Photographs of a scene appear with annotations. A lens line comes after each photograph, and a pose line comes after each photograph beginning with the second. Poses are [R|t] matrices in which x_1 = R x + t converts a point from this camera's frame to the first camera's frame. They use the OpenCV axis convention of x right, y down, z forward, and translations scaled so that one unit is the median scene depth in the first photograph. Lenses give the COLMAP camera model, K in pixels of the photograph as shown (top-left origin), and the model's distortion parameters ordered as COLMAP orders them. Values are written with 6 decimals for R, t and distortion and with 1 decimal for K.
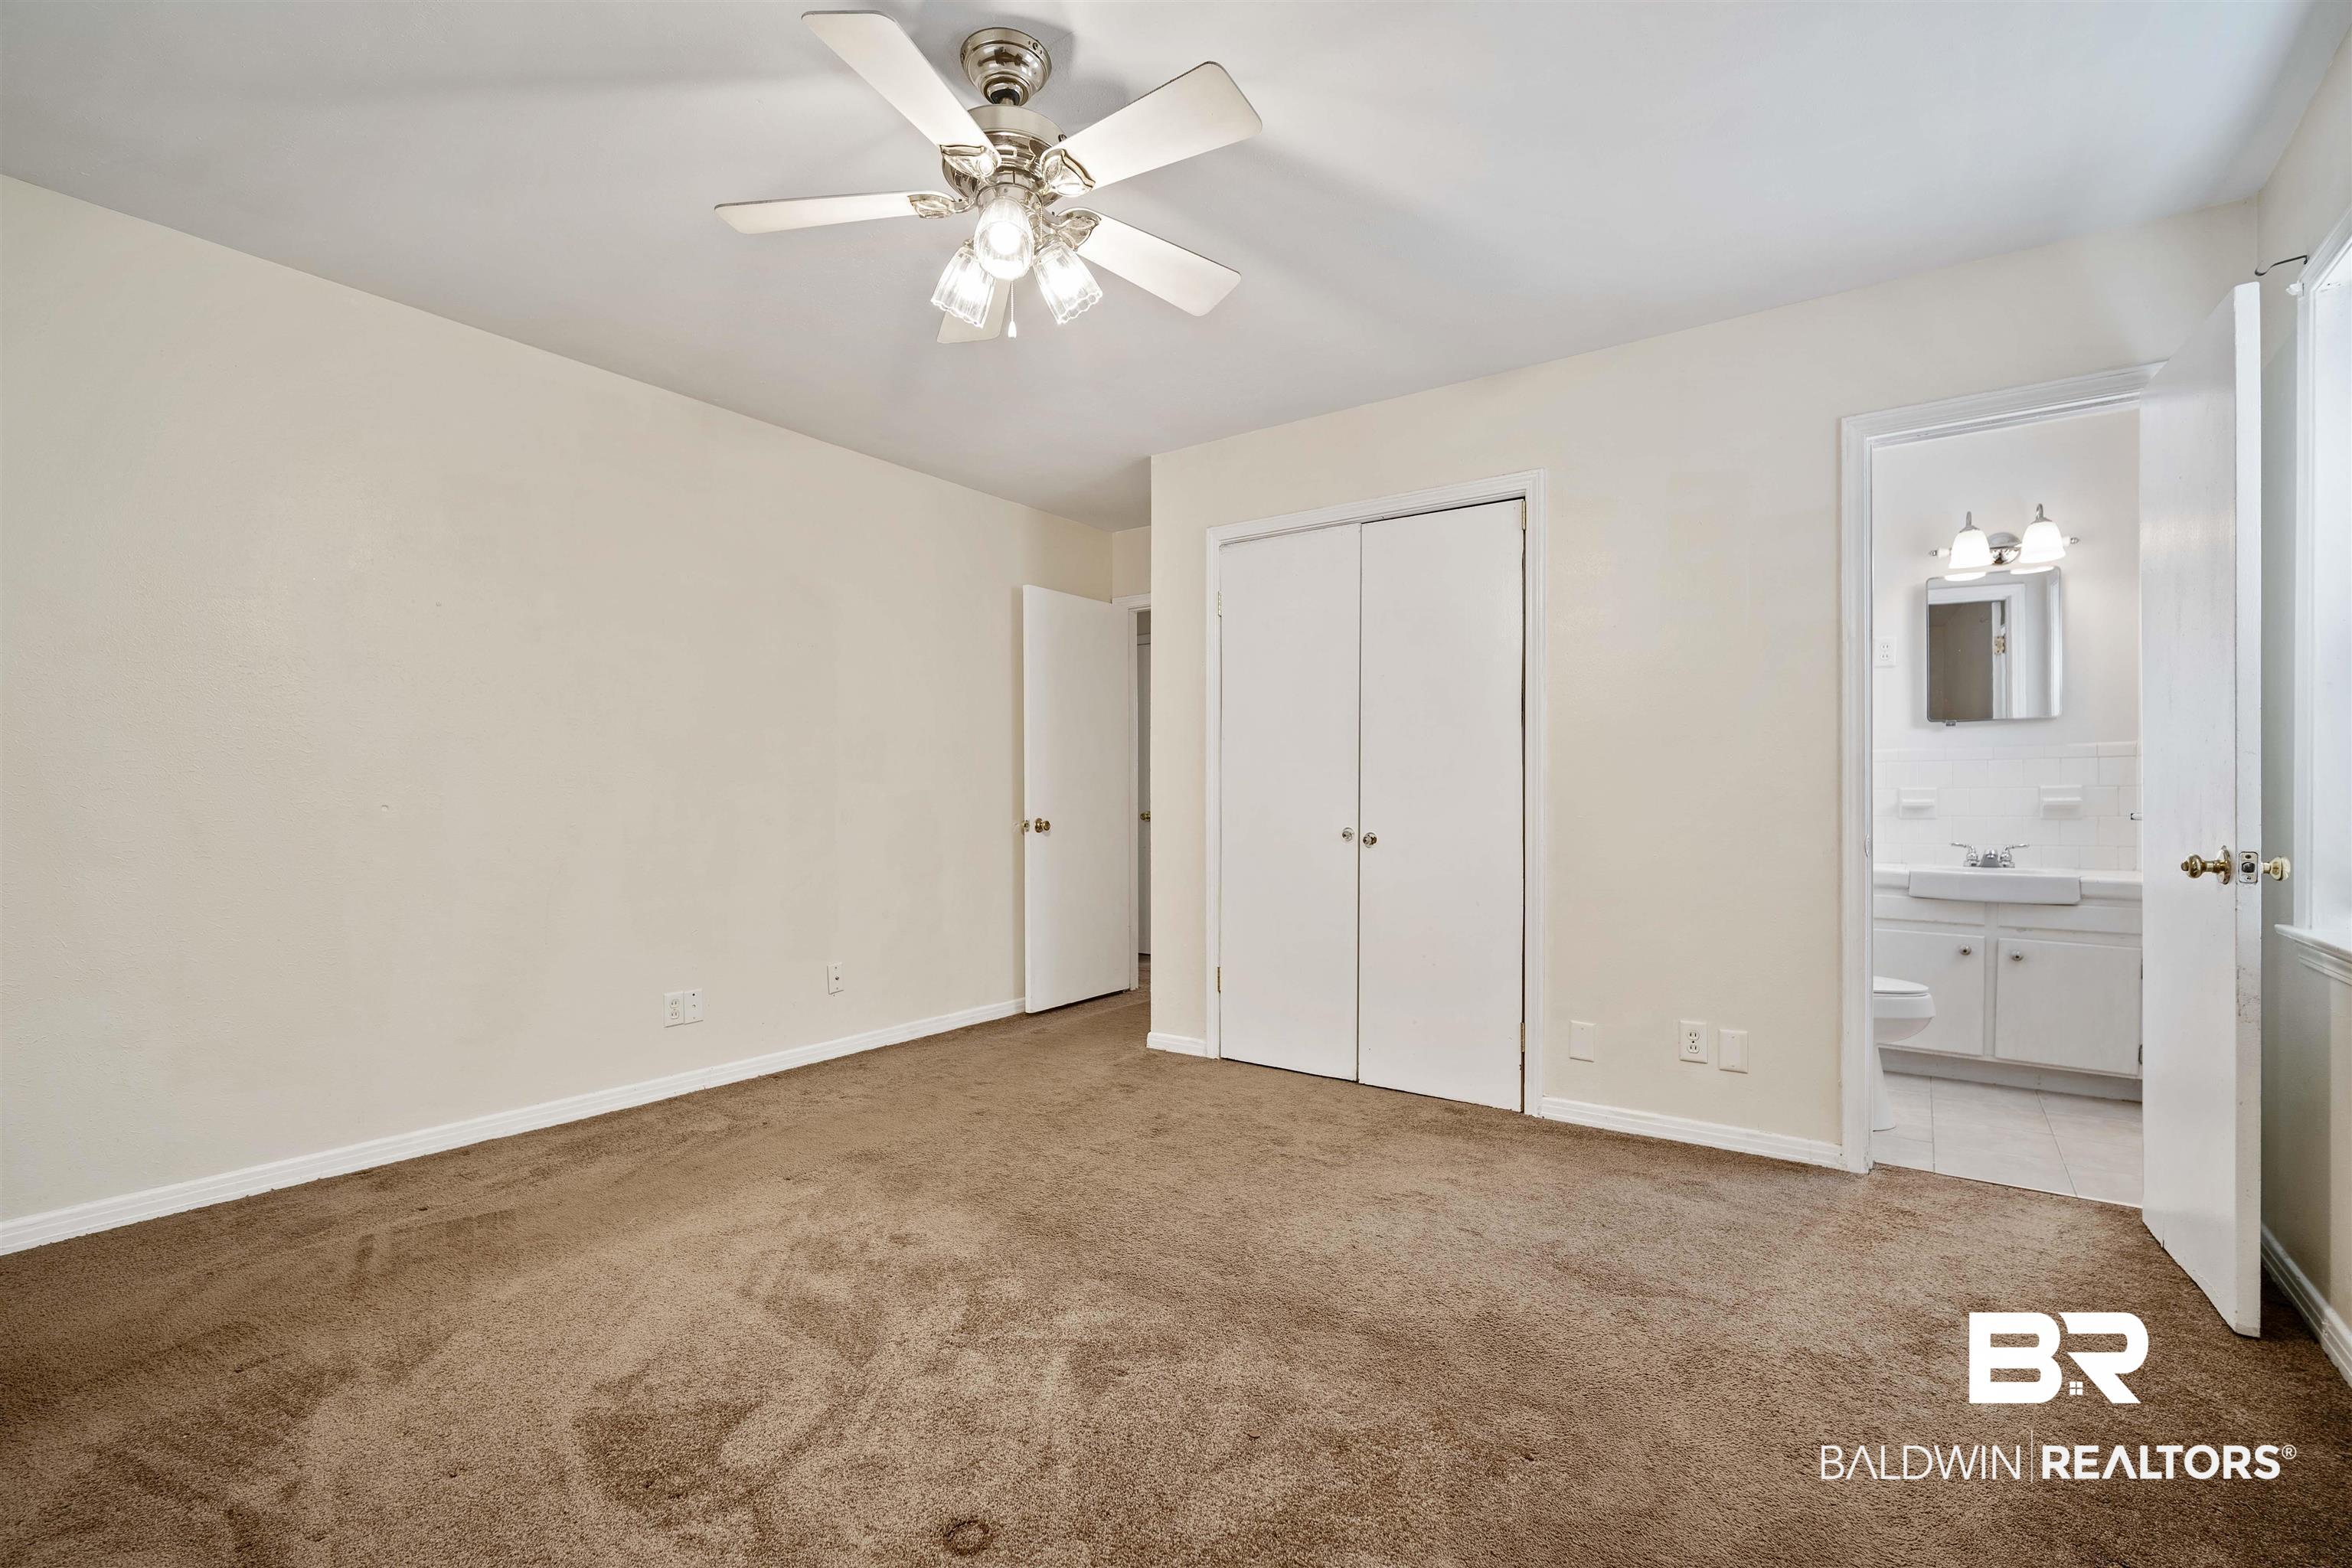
lens RADIAL K [[1023.9, 0, 1185.4], [0, 1023.9, 793.4], [0, 0, 1]] dist [-0.011914, 0.001089]
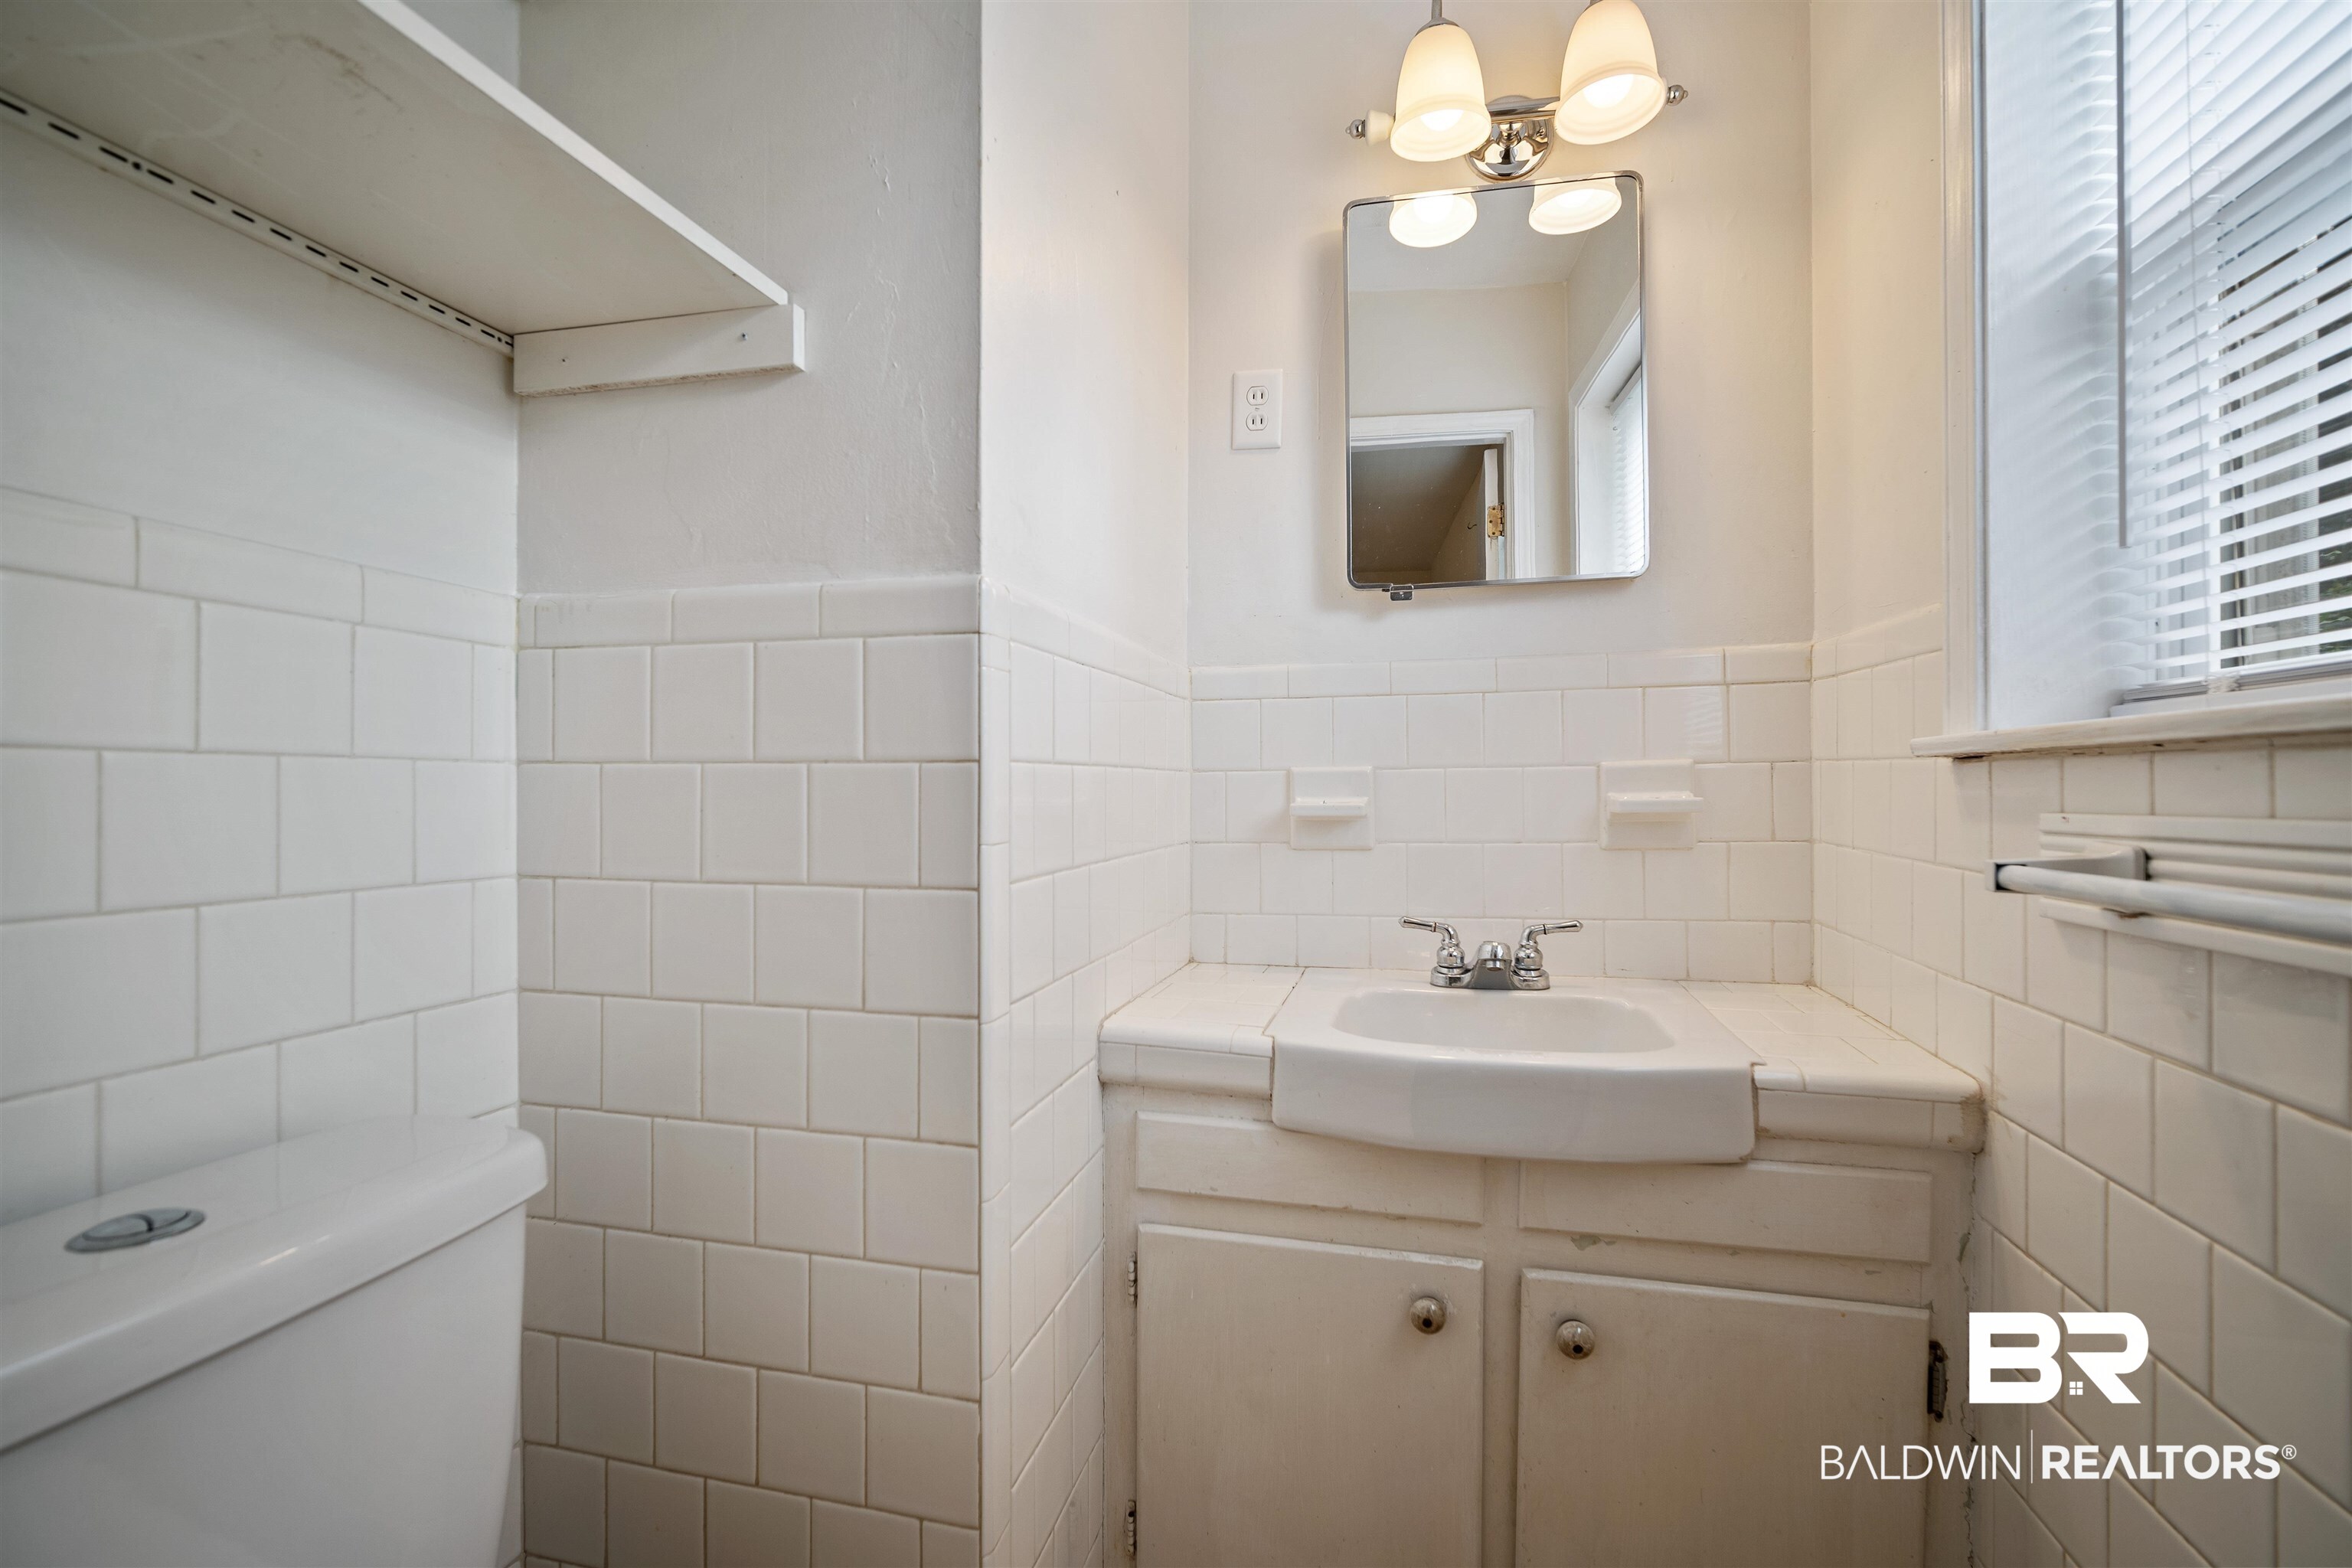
lens RADIAL K [[1023.9, 0, 1173.8], [0, 1023.9, 778.2], [0, 0, 1]] dist [-0.011914, 0.001089]
pose [[0.927977, 0.000346, 0.372637, 0.565802], [0.003955, 0.999934, -0.010778, 0.002278], [-0.372616, 0.011475, 0.927914, 0.722783]]
